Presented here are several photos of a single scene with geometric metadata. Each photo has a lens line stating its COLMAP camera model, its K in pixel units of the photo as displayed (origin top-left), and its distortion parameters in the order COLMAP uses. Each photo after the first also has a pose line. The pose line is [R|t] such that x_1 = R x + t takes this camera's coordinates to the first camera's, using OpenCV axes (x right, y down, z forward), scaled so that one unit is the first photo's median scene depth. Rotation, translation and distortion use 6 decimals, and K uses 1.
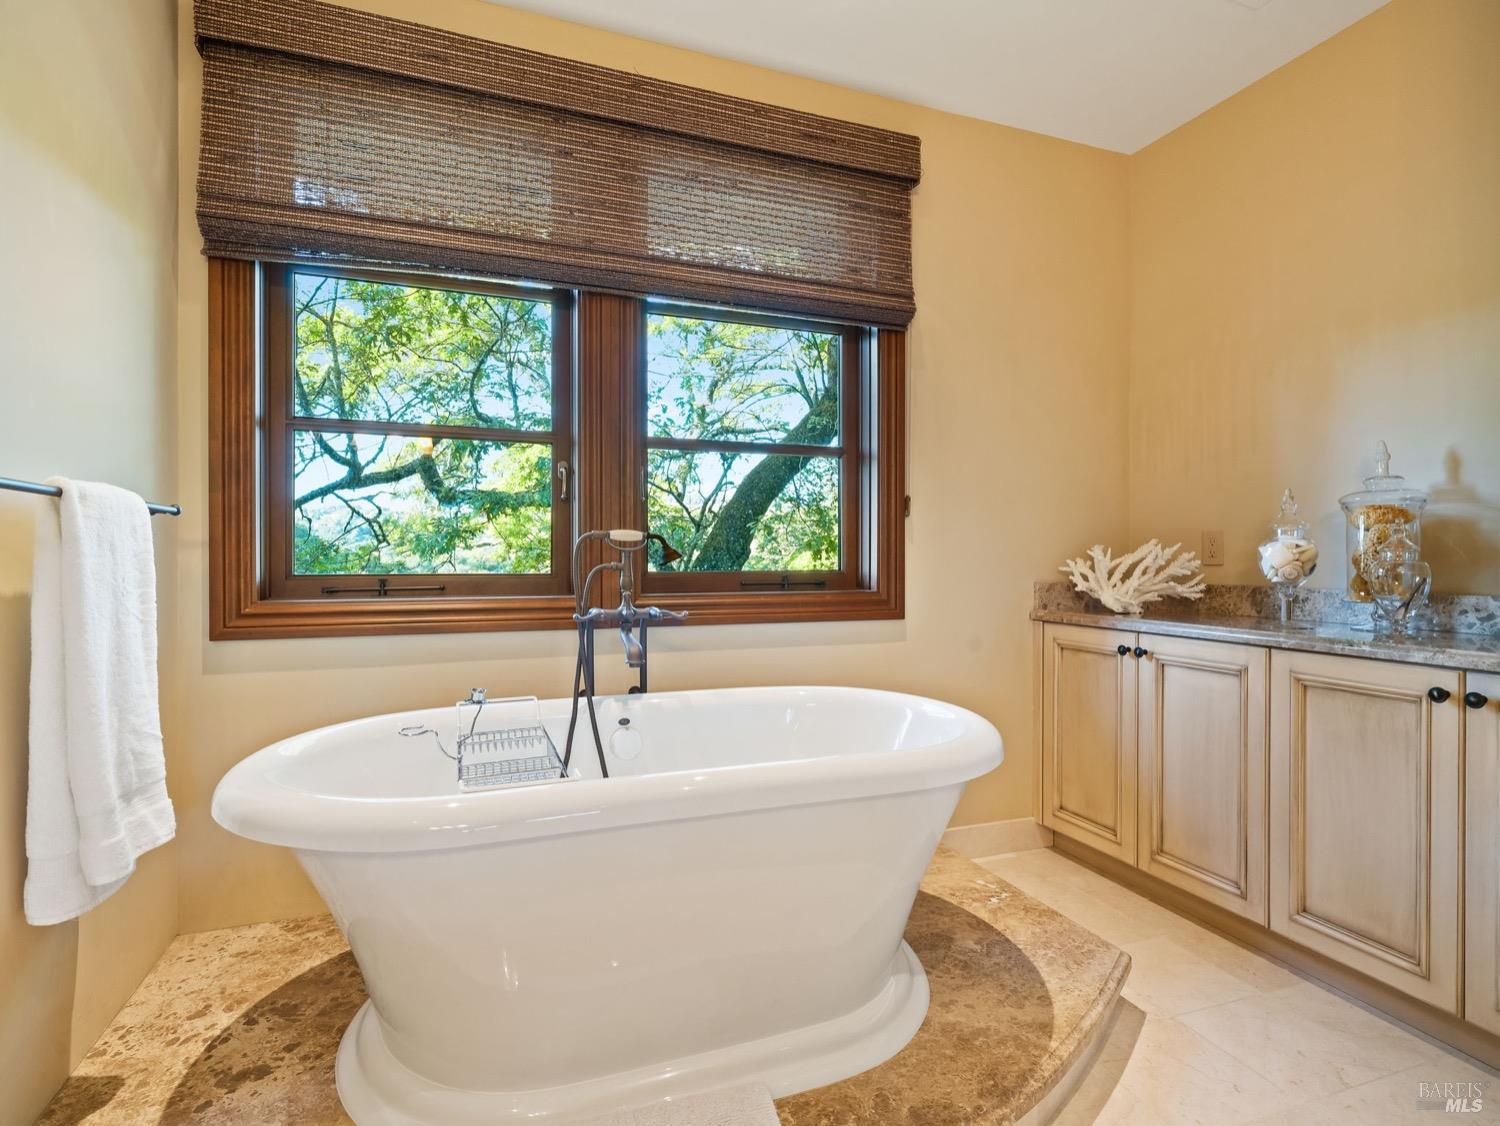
lens RADIAL K [[761.5, 0, 750.7], [0, 761.5, 559.8], [0, 0, 1]] dist [-0.001319, 0.000409]
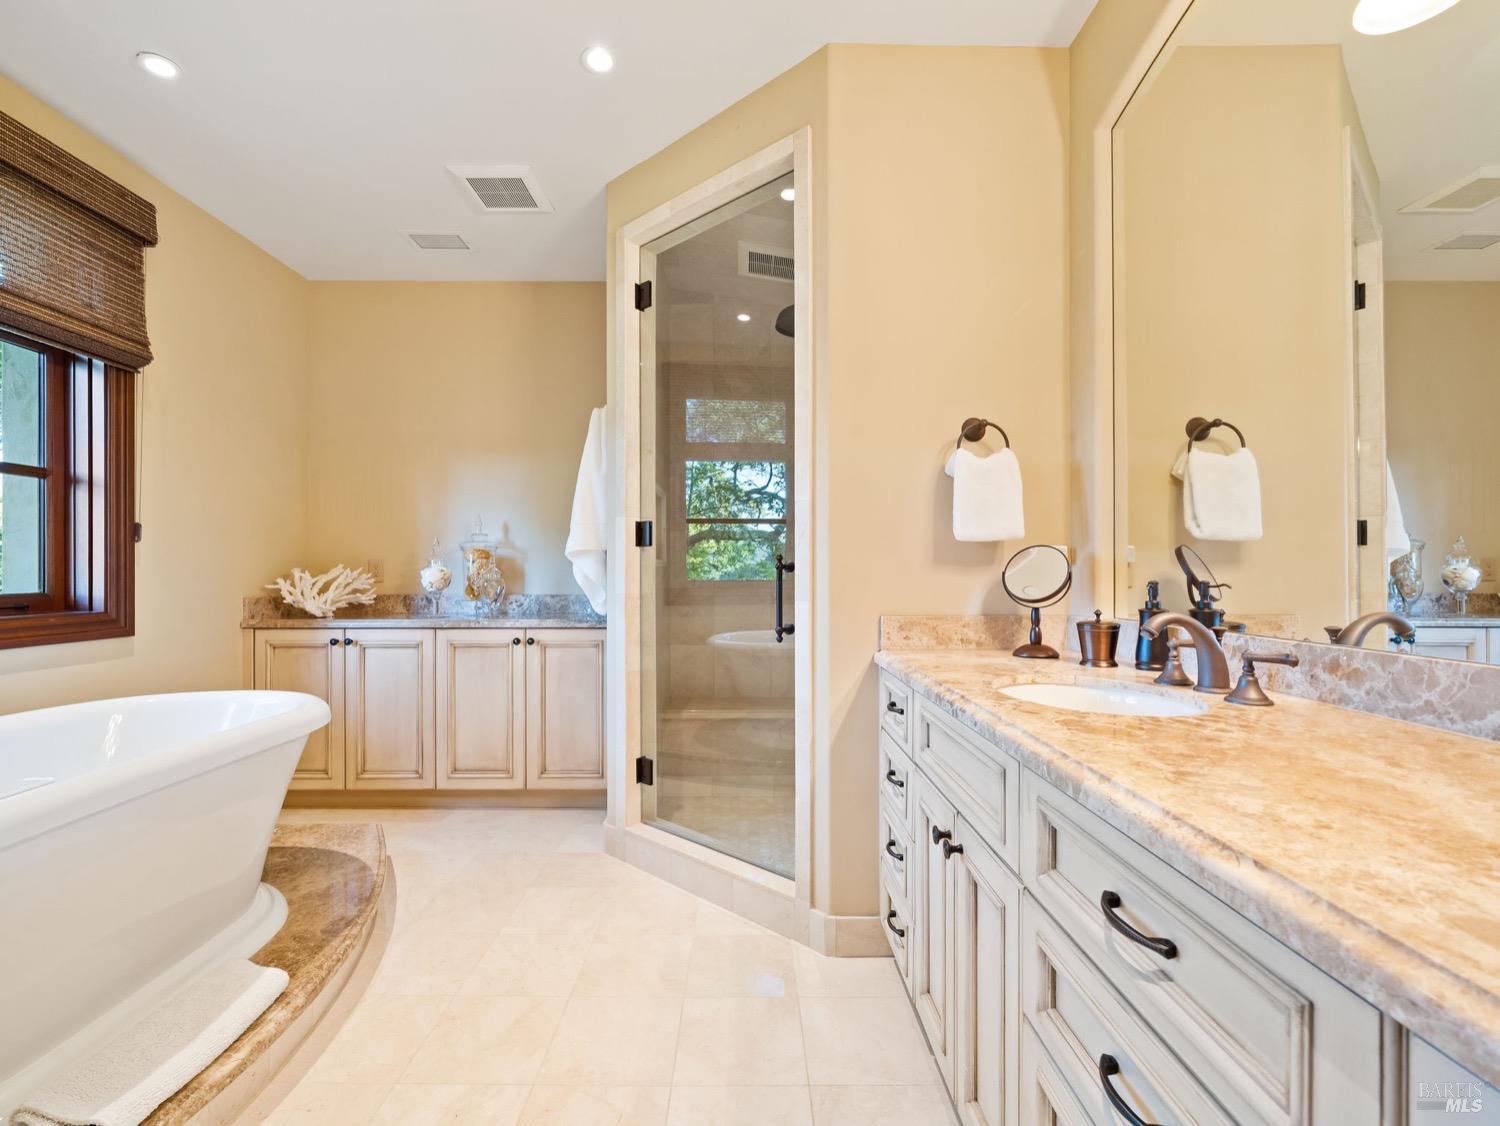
lens RADIAL K [[761.5, 0, 749.3], [0, 761.5, 568.3], [0, 0, 1]] dist [-0.001319, 0.000409]
pose [[0.340038, 0.000007, 0.940412, -0.577680], [0.006778, 0.999974, -0.002459, -0.011229], [-0.940387, 0.007210, 0.340029, -0.221505]]
